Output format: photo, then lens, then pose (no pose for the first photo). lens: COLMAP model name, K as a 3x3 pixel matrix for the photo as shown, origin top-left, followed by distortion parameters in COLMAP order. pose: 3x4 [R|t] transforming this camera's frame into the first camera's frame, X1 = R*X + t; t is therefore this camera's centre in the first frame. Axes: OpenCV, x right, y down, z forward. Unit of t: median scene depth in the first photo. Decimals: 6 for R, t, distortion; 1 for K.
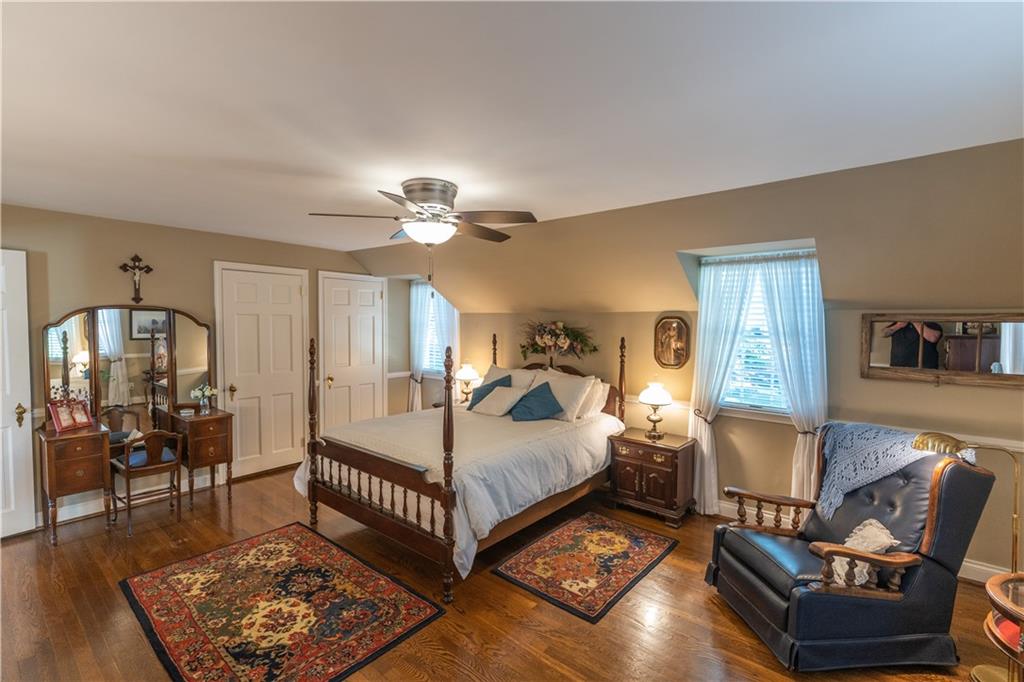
lens RADIAL K [[481.5, 0, 512.0], [0, 481.5, 341.0], [0, 0, 1]] dist [0.011685, 0.000061]
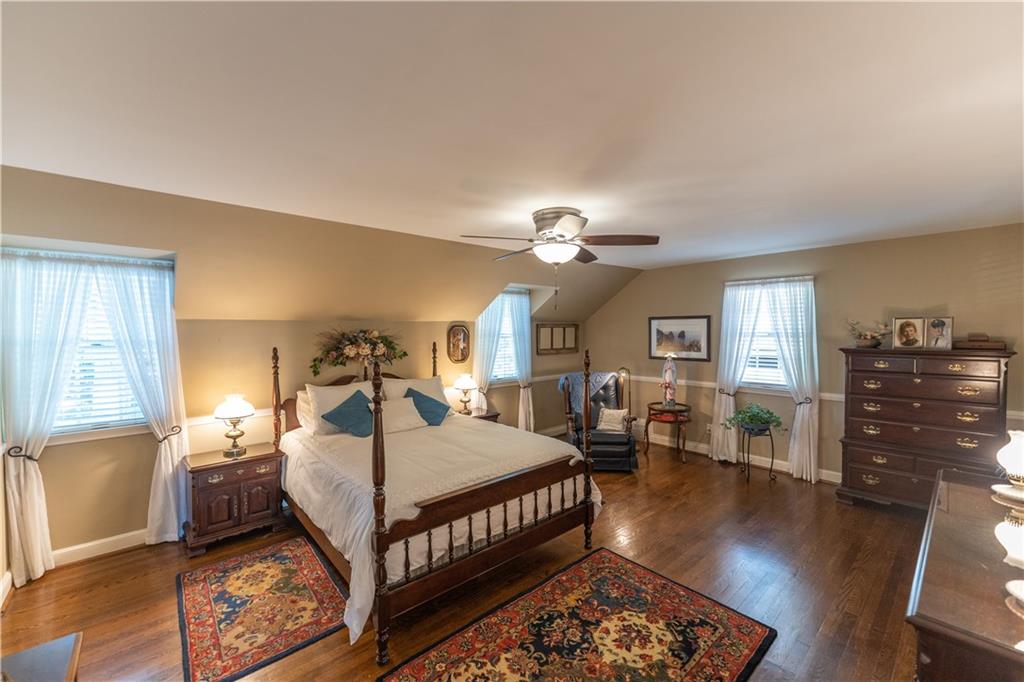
lens RADIAL K [[413.3, 0, 512.0], [0, 413.3, 341.0], [0, 0, 1]] dist [0.000279, -0.000093]
pose [[0.127700, -0.037628, 0.991099, -0.931333], [0.048632, 0.998316, 0.031636, -0.040277], [-0.990620, 0.044159, 0.129314, 0.784100]]
